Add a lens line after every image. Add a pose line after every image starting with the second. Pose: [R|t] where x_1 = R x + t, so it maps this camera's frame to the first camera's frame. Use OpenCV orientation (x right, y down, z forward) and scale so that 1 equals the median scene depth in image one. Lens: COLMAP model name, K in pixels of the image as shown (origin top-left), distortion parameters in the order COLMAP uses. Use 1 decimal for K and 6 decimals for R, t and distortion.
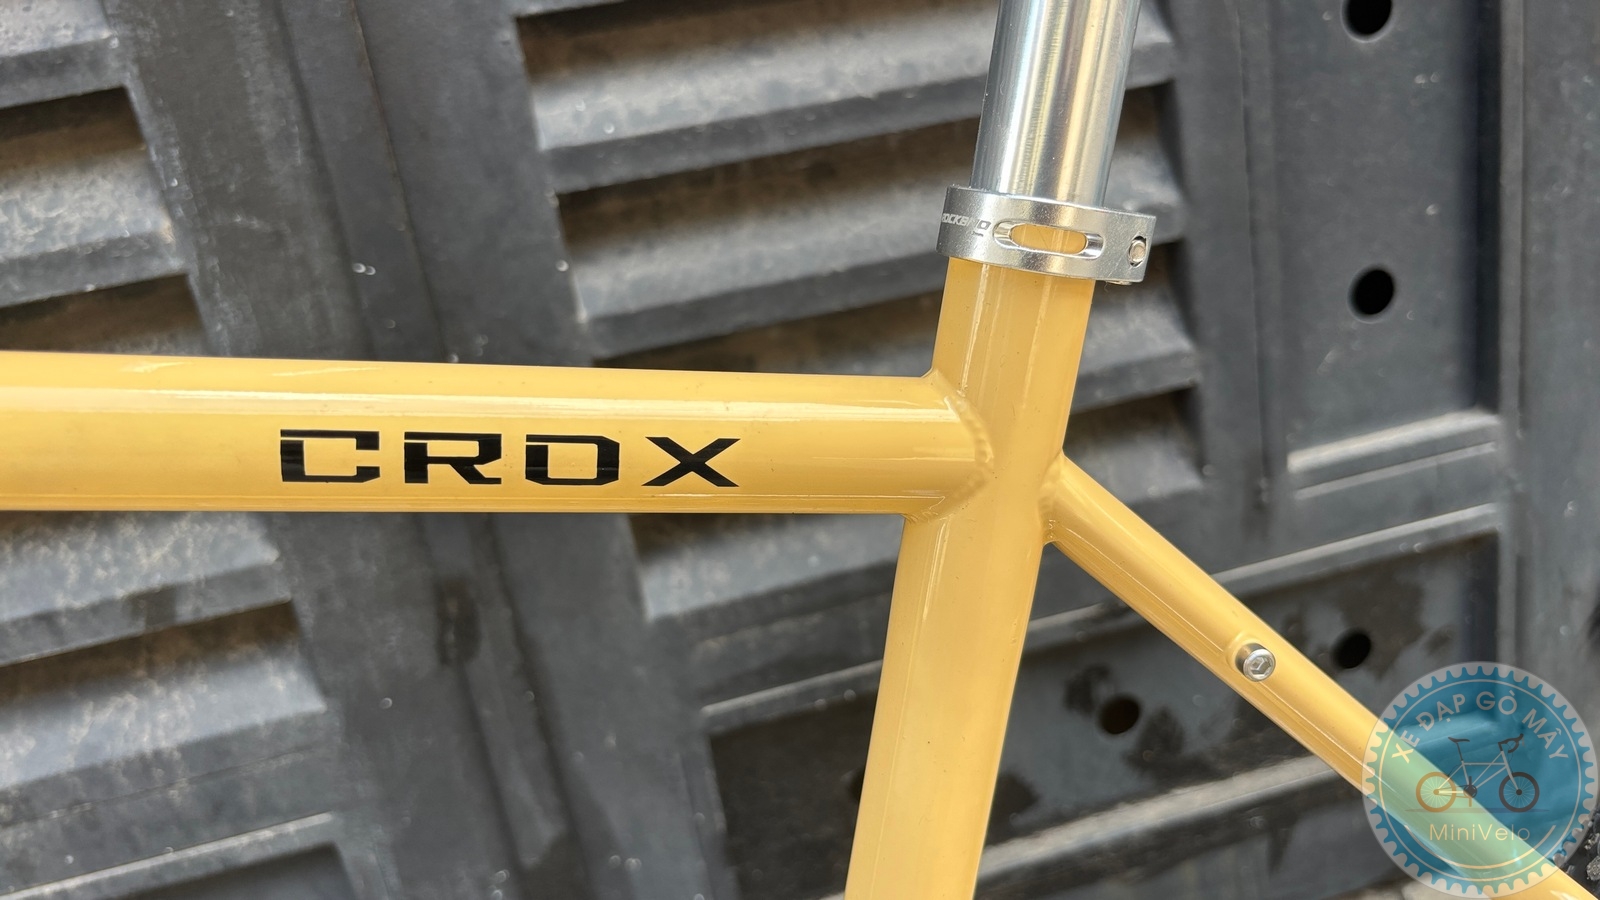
lens RADIAL K [[1220.5, 0, 797.5], [0, 1220.5, 440.4], [0, 0, 1]] dist [0.030138, -0.050084]
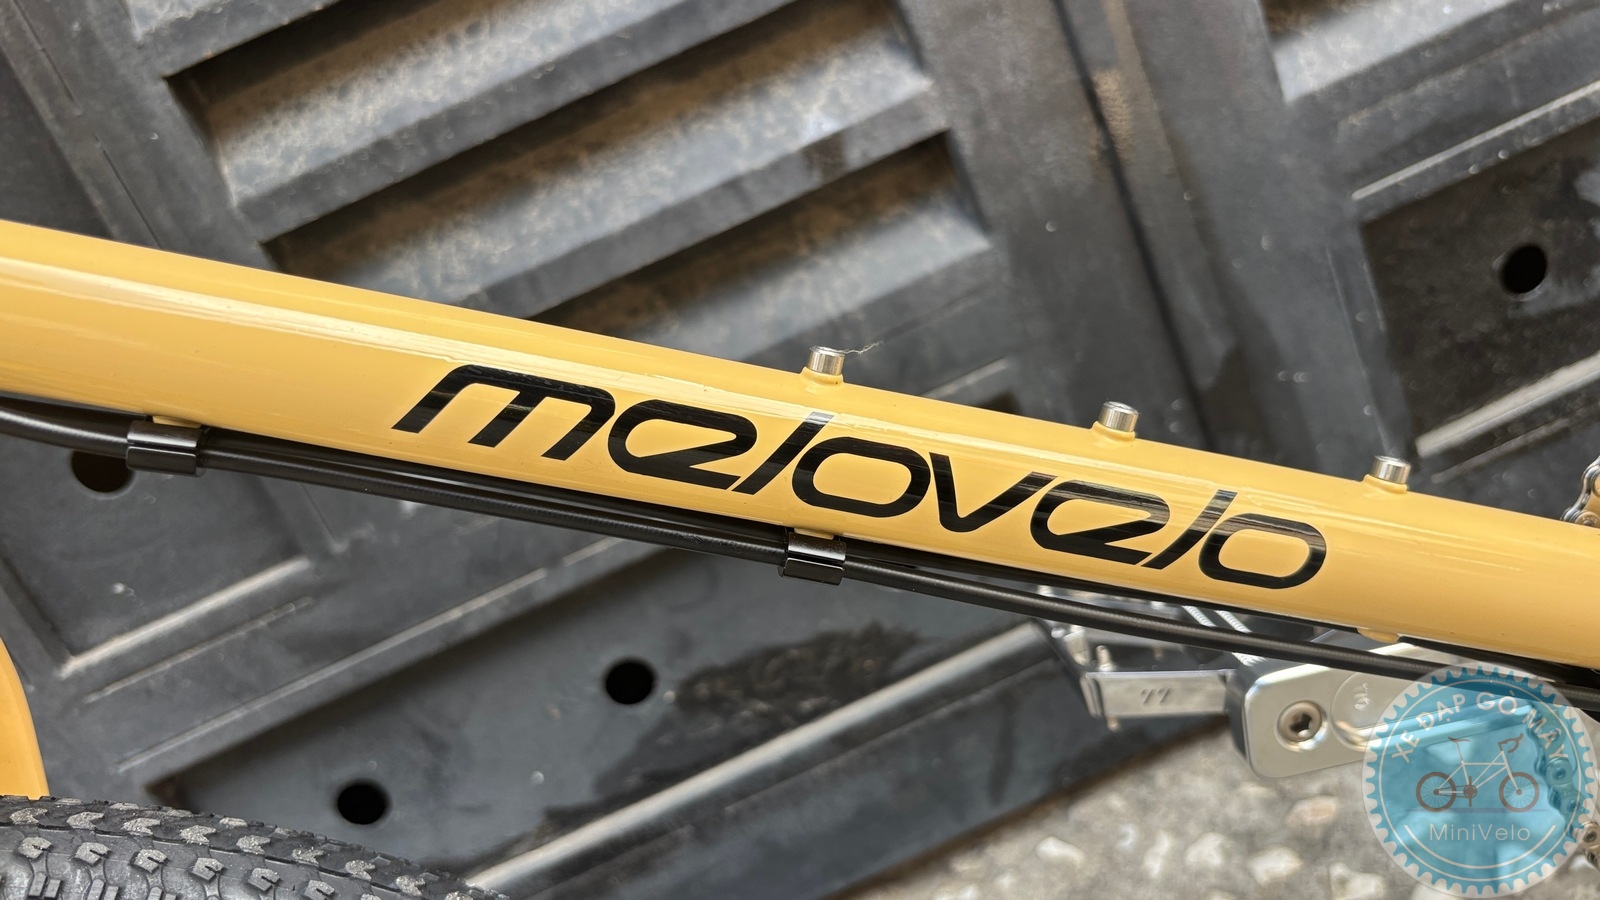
lens RADIAL K [[1220.5, 0, 791.3], [0, 1220.5, 442.0], [0, 0, 1]] dist [0.030138, -0.050084]
pose [[0.967101, -0.198469, -0.159143, -0.415864], [0.205072, 0.978401, 0.026033, 0.316722], [0.150538, -0.057813, 0.986912, -0.013082]]
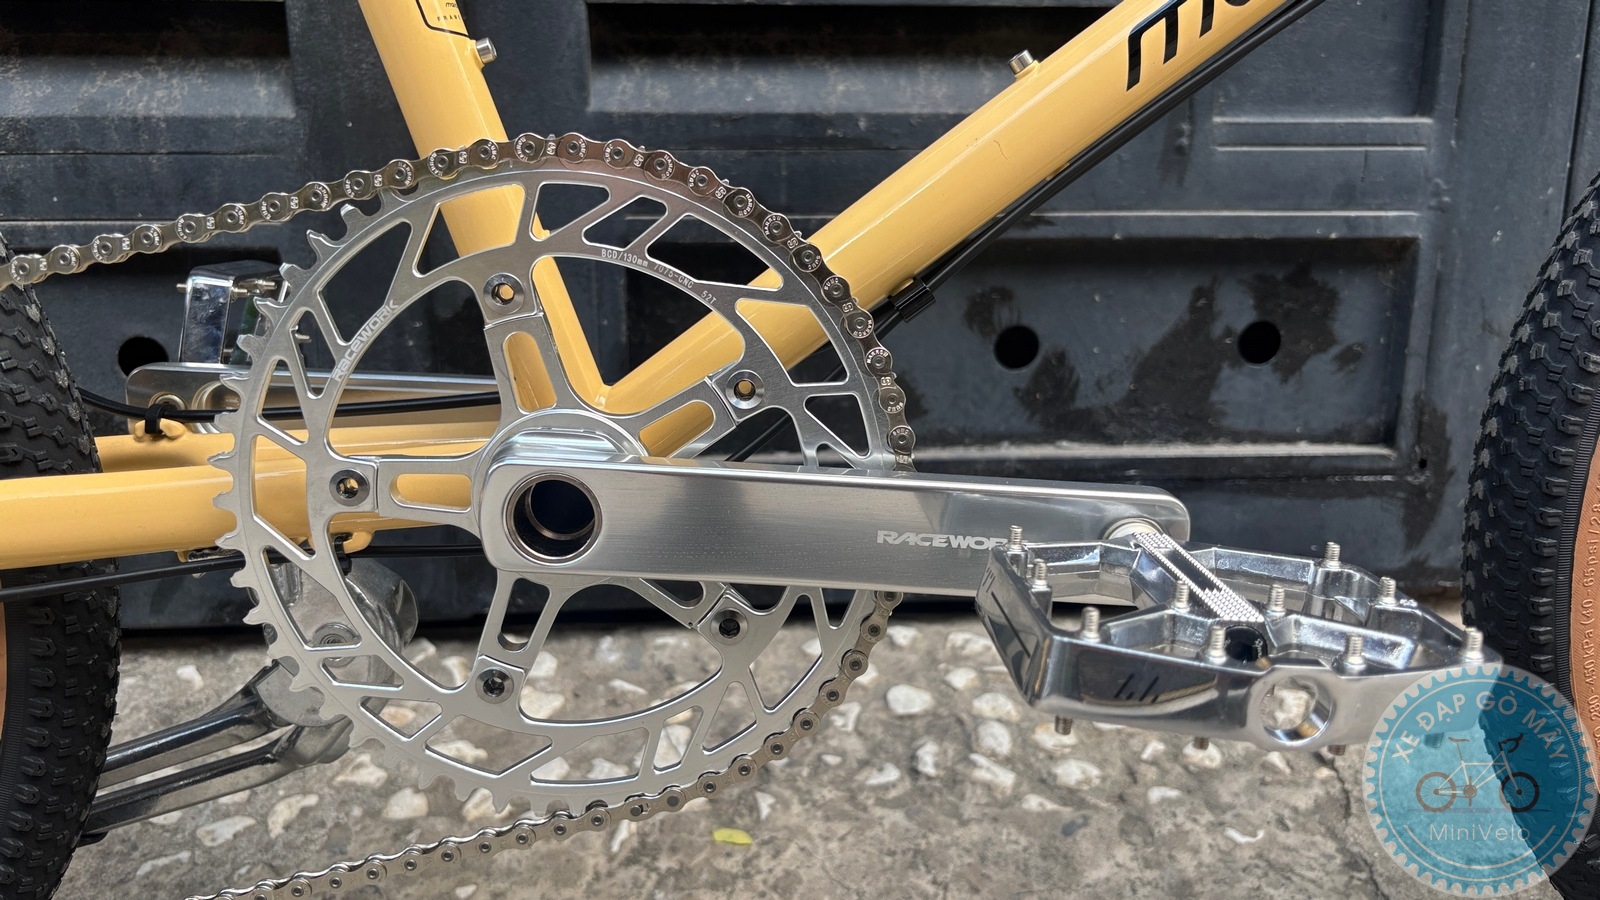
lens RADIAL K [[1220.5, 0, 801.8], [0, 1220.5, 457.8], [0, 0, 1]] dist [0.030138, -0.050084]
pose [[0.976391, 0.191536, -0.099870, 0.248382], [-0.197587, 0.978763, -0.054609, 0.499005], [0.087290, 0.073052, 0.993501, -0.064340]]
